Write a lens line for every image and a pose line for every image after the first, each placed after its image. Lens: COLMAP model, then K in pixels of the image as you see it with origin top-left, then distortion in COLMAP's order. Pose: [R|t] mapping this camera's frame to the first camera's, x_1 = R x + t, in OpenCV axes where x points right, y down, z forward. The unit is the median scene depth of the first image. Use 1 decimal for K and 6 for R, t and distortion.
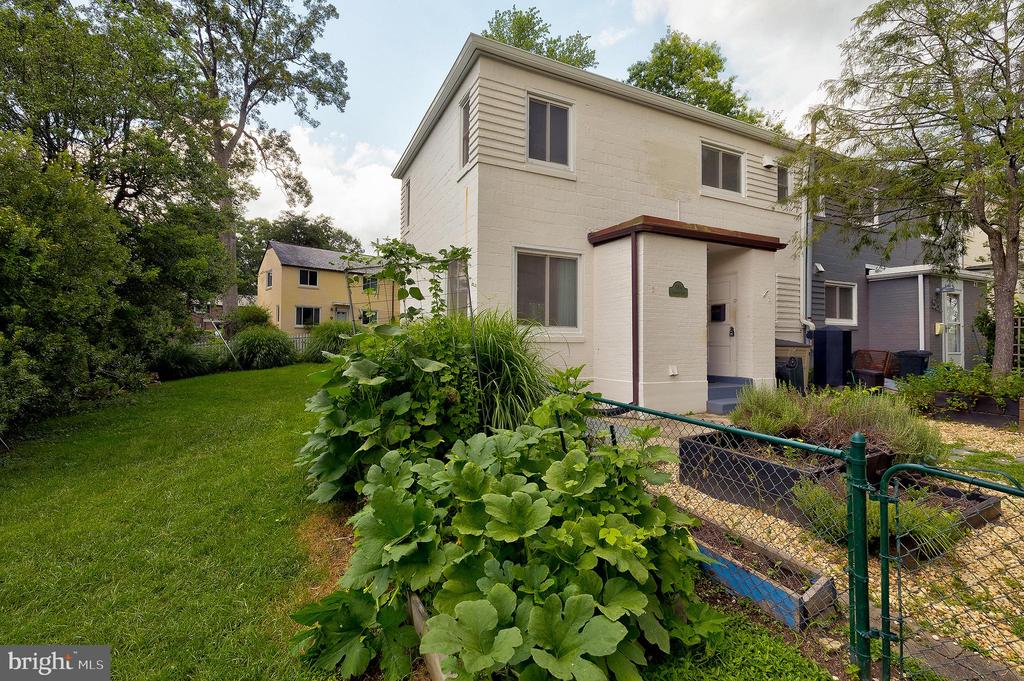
lens RADIAL K [[457.2, 0, 512.0], [0, 457.2, 340.5], [0, 0, 1]] dist [-0.000849, -0.000091]
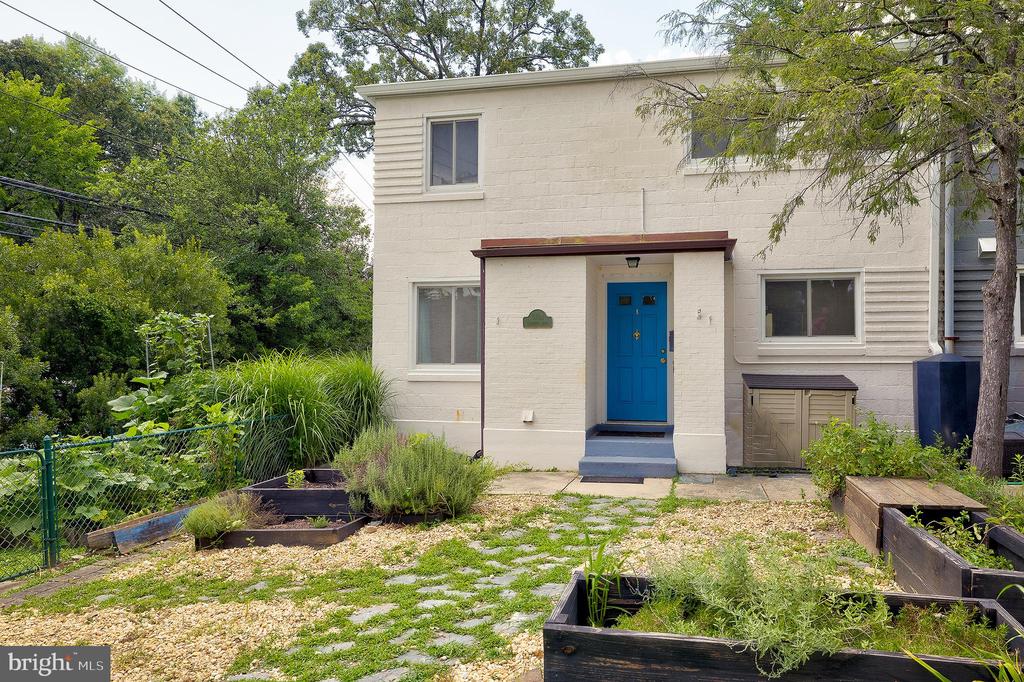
lens RADIAL K [[731.7, 0, 536.8], [0, 731.7, 343.1], [0, 0, 1]] dist [0.000676, -0.000137]
pose [[0.792460, -0.030236, -0.609174, 0.996833], [0.007595, 0.999182, -0.039714, -0.013069], [0.609877, 0.026846, 0.792042, -0.045639]]
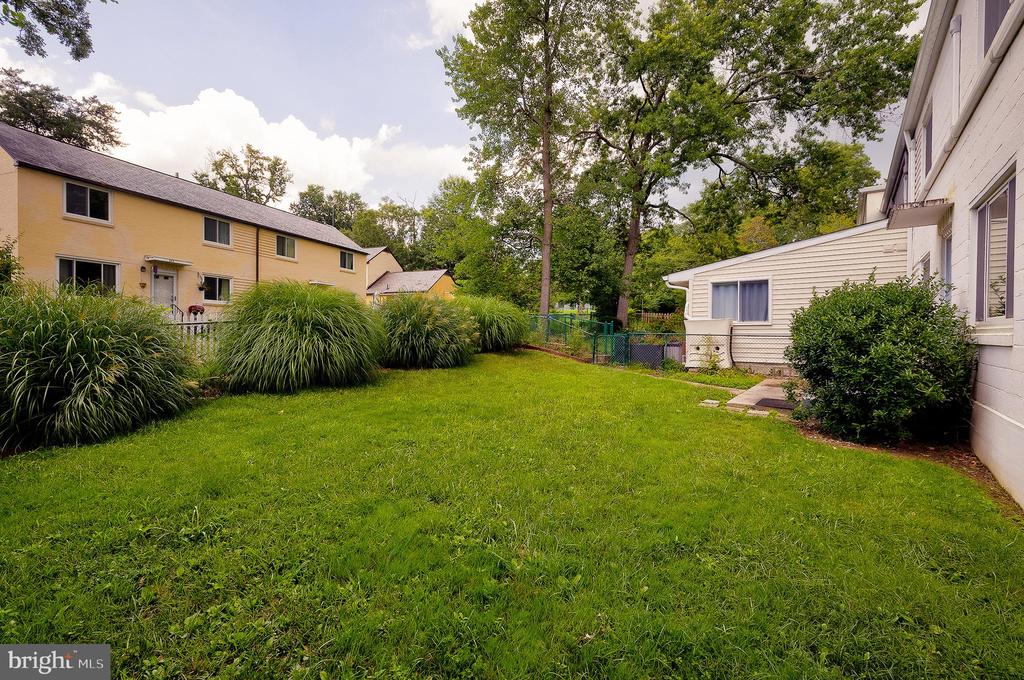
lens RADIAL K [[435.6, 0, 512.0], [0, 435.6, 340.0], [0, 0, 1]] dist [0.000242, 0.000039]
pose [[0.895454, -0.005699, 0.445118, -0.881673], [-0.007229, 0.999600, 0.027341, -0.008679], [-0.445096, -0.027701, 0.895054, 1.310626]]
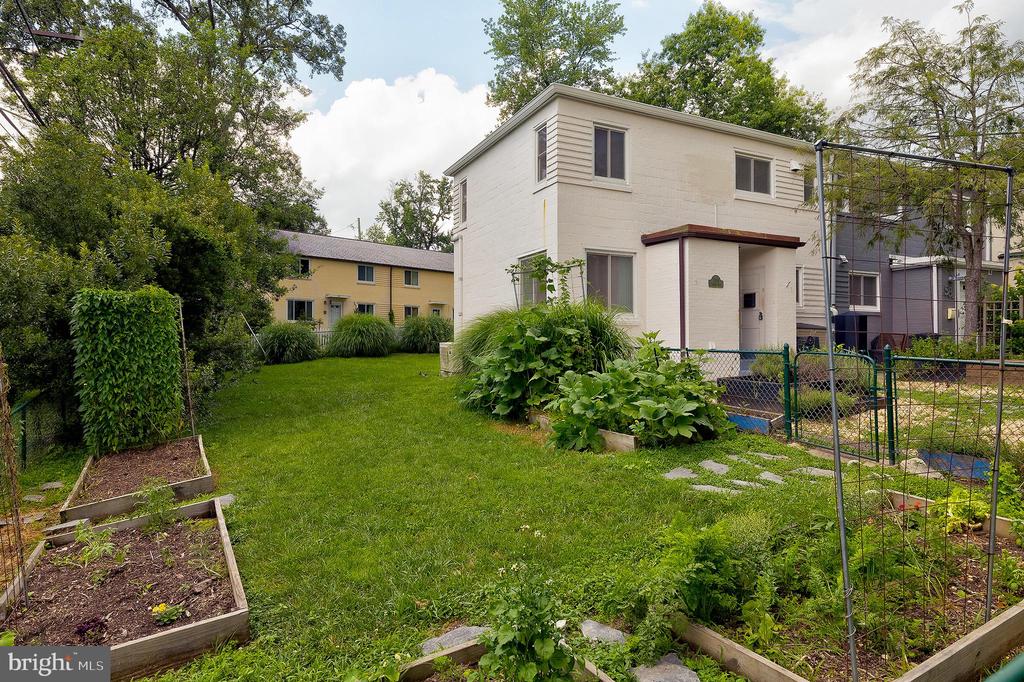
lens RADIAL K [[587.8, 0, 510.6], [0, 587.8, 347.4], [0, 0, 1]] dist [0.001328, 0.000183]
pose [[0.999890, -0.009165, 0.011639, -0.189284], [0.009057, 0.999916, 0.009289, 0.041924], [-0.011723, -0.009183, 0.999889, -0.523729]]
